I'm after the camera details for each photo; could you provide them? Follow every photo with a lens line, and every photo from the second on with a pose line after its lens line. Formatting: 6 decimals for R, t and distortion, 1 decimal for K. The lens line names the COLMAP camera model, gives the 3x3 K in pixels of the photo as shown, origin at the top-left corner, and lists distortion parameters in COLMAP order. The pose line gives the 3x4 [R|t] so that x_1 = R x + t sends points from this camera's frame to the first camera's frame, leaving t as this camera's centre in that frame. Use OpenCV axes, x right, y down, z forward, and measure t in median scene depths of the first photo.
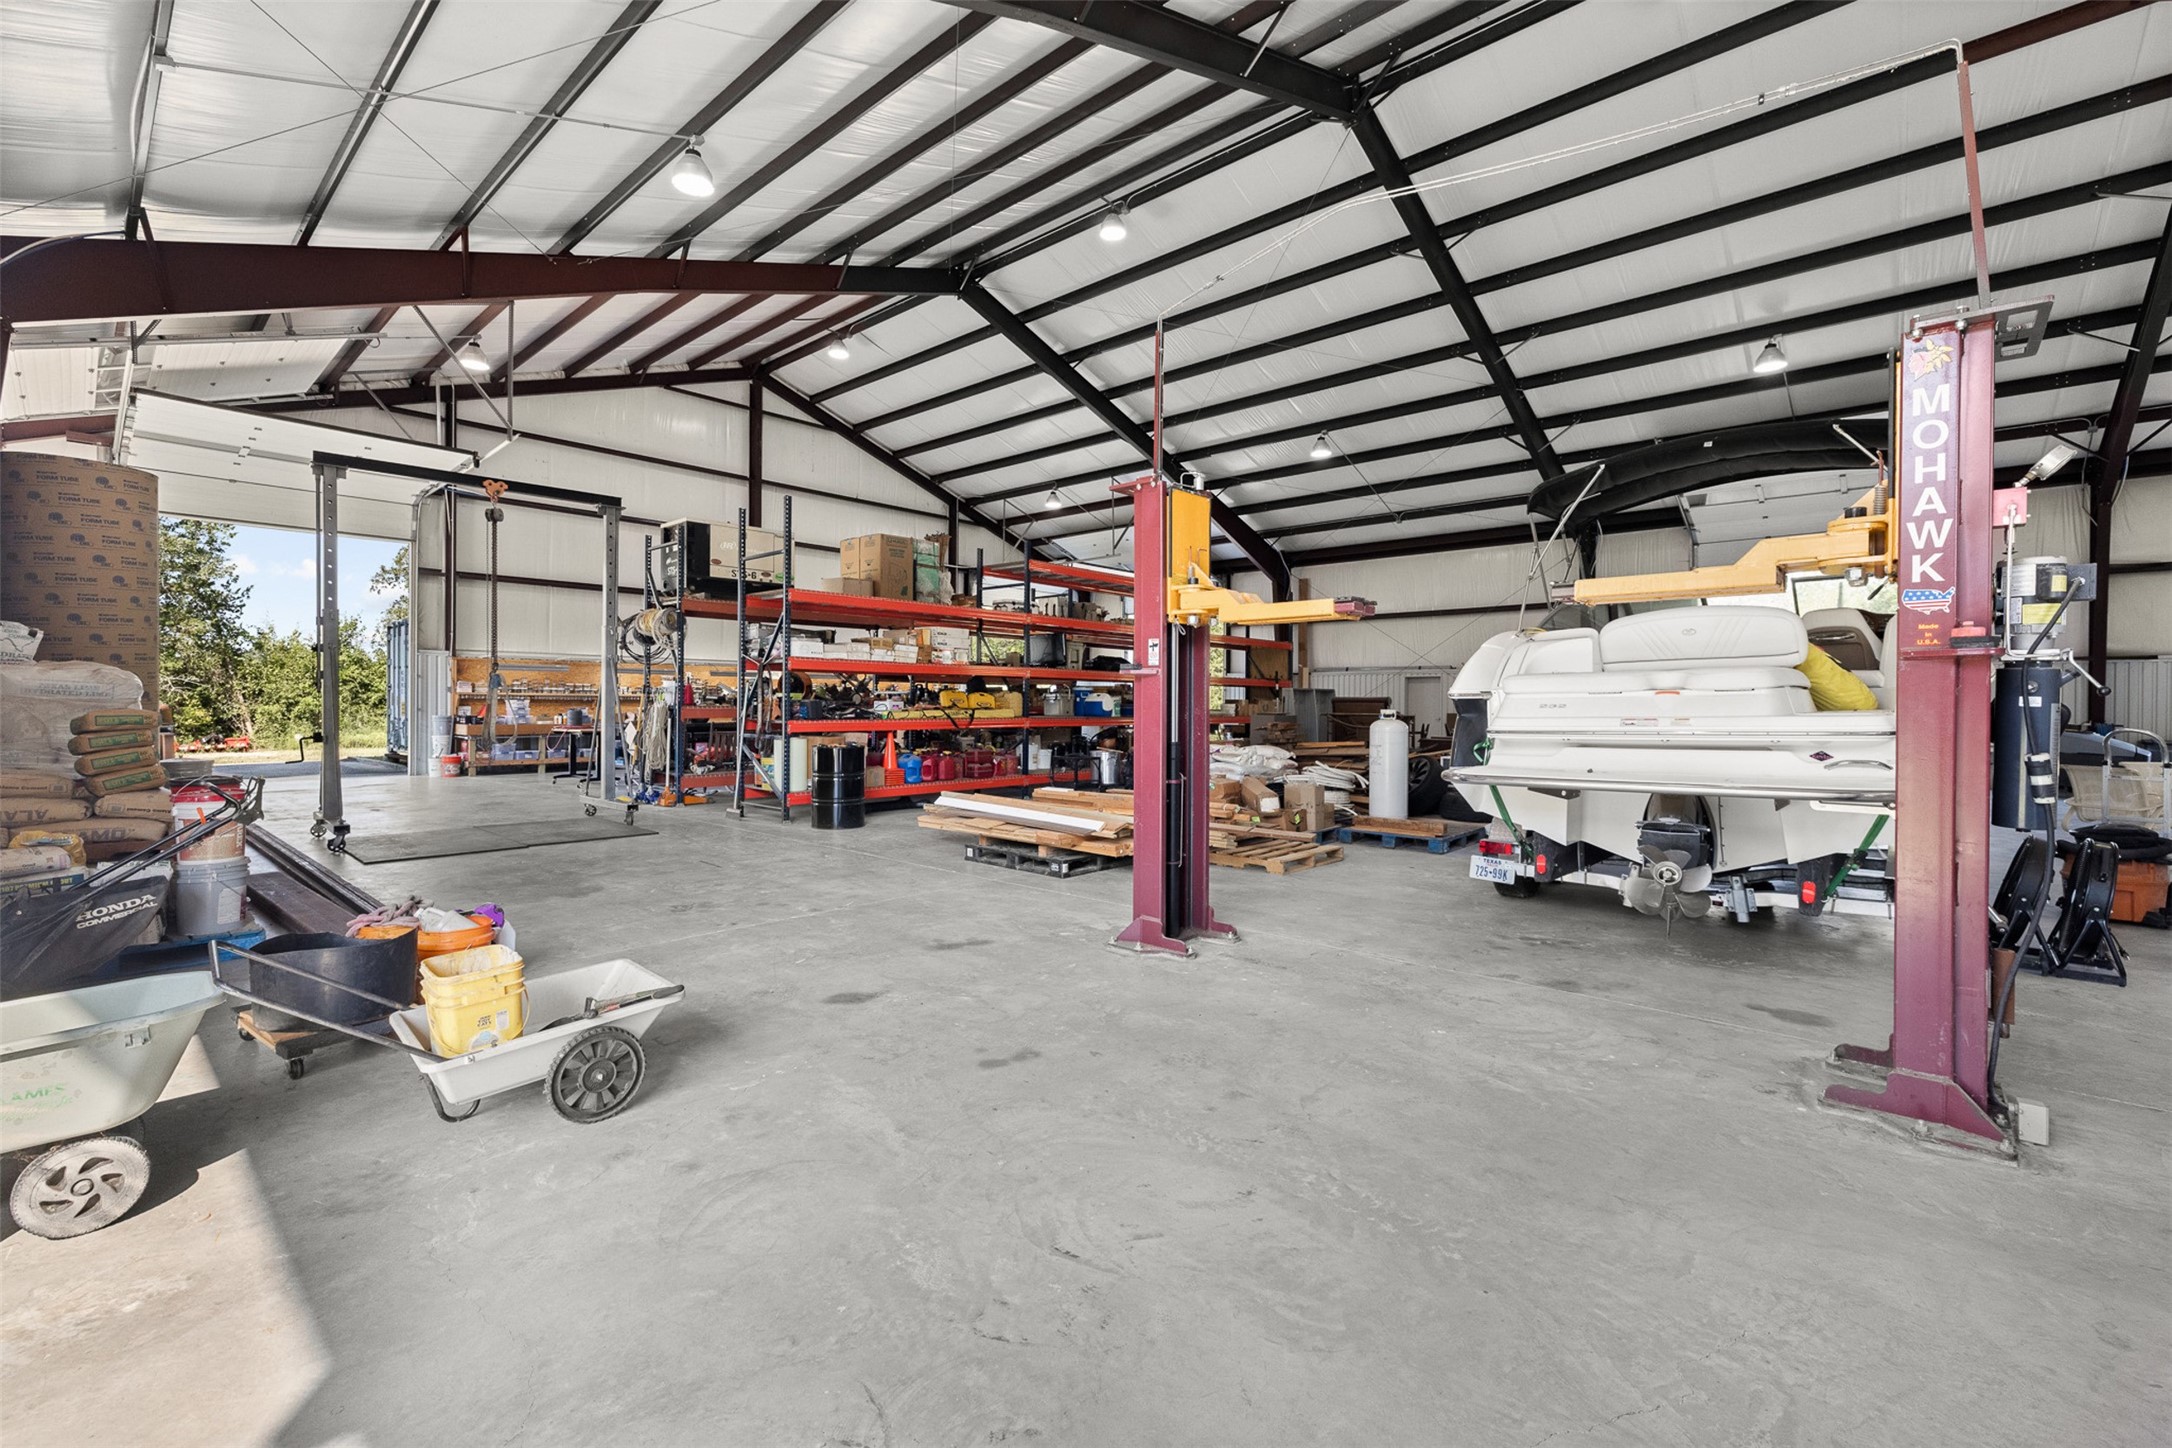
lens RADIAL K [[915.7, 0, 1087.4], [0, 915.7, 711.2], [0, 0, 1]] dist [-0.000105, -0.000247]
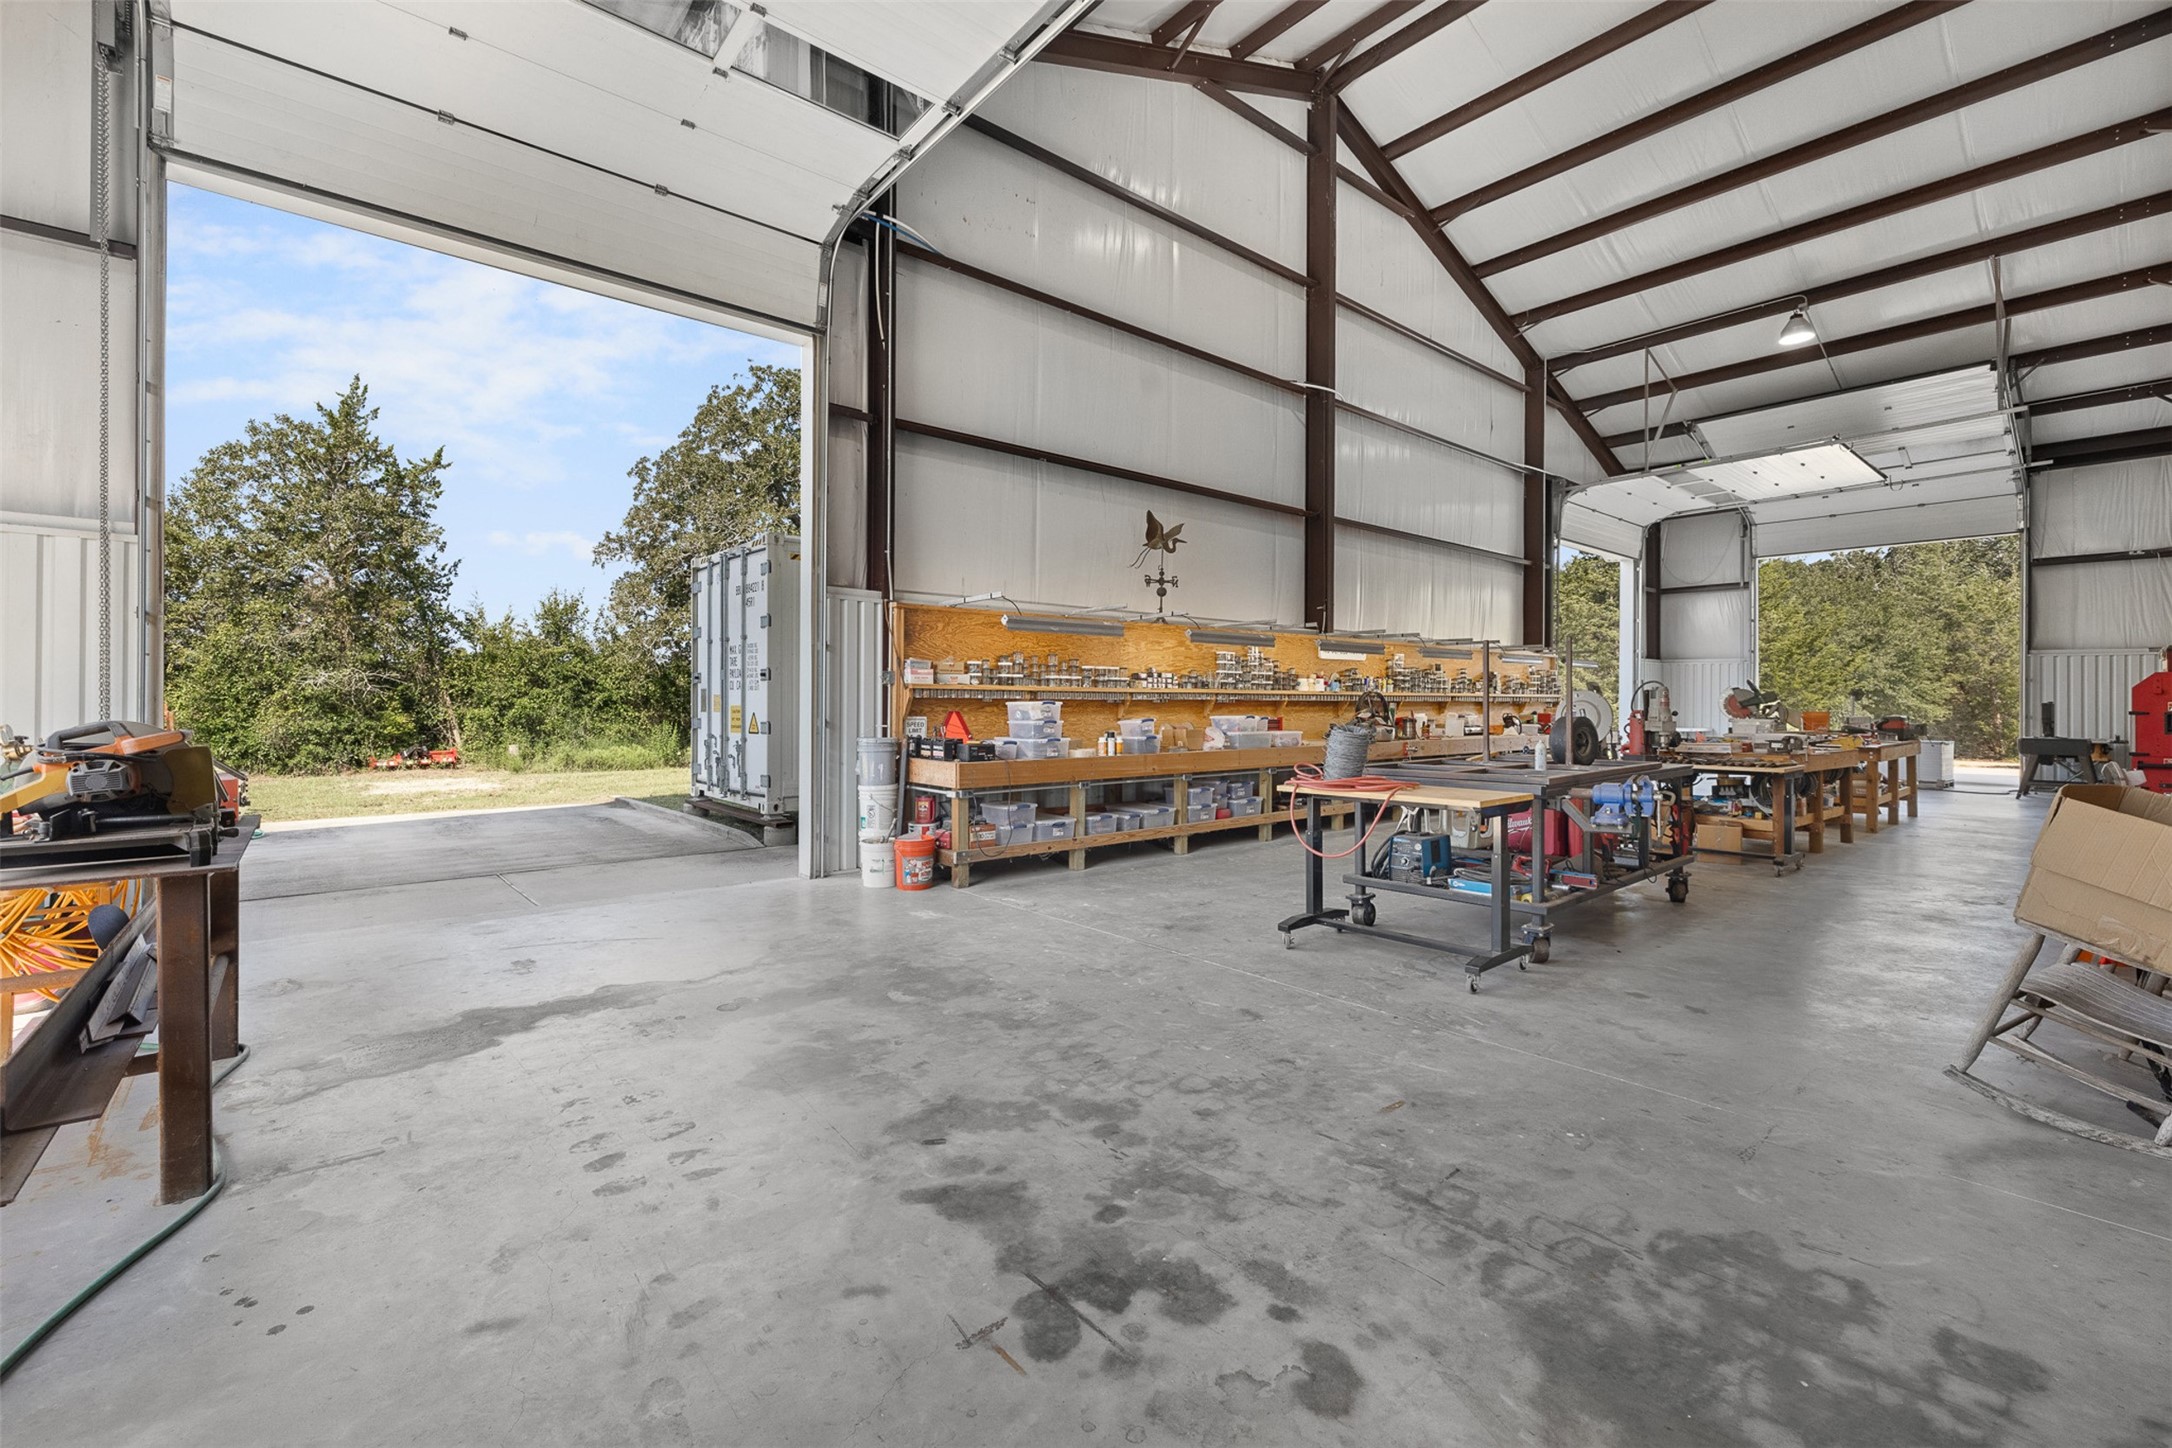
lens RADIAL K [[945.9, 0, 1088.4], [0, 945.9, 705.3], [0, 0, 1]] dist [0.000866, -0.000128]
pose [[0.989159, -0.000987, -0.146847, -0.273175], [-0.000012, 0.999977, -0.006806, -0.003835], [0.146850, 0.006735, 0.989136, 0.289827]]
